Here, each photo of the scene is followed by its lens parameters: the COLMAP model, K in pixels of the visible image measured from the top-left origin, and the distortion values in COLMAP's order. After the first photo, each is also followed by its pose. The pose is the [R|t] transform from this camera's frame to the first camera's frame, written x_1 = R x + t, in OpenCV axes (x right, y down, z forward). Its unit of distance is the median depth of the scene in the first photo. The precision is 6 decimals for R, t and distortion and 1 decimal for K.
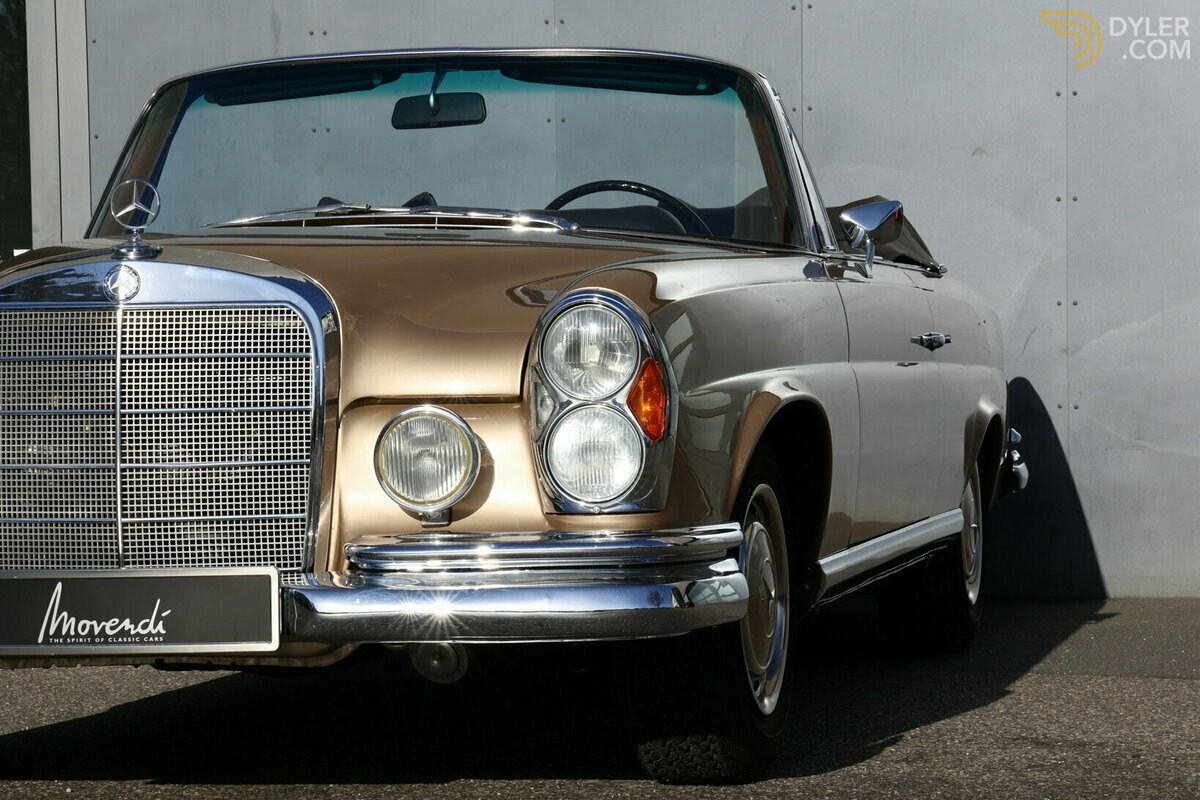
lens RADIAL K [[6174.1, 0, 601.1], [0, 6174.1, 399.1], [0, 0, 1]] dist [0.256261, 0.000000]
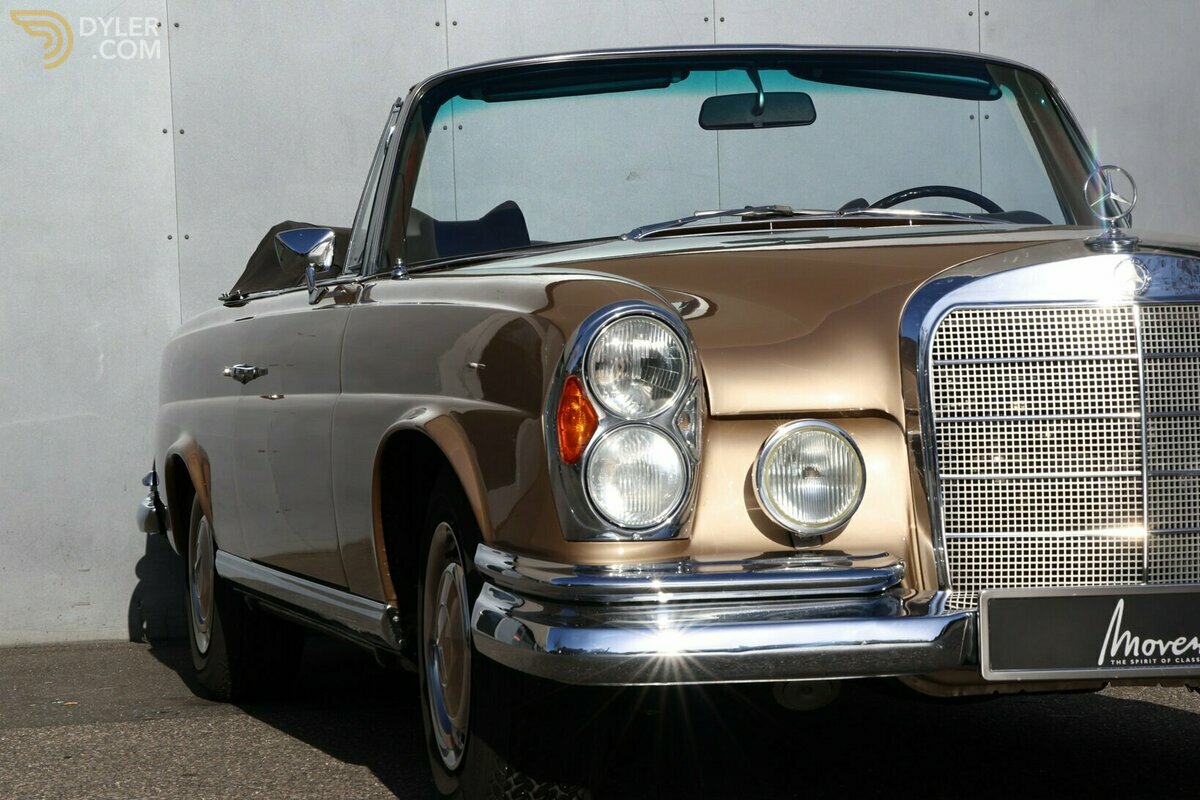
lens RADIAL K [[6174.1, 0, 600.6], [0, 6174.1, 400.7], [0, 0, 1]] dist [0.256261, 0.000000]
pose [[0.897735, -0.000558, 0.440536, -0.563453], [0.006920, 0.999894, -0.012836, 0.011307], [-0.440482, 0.014572, 0.897643, 0.205156]]
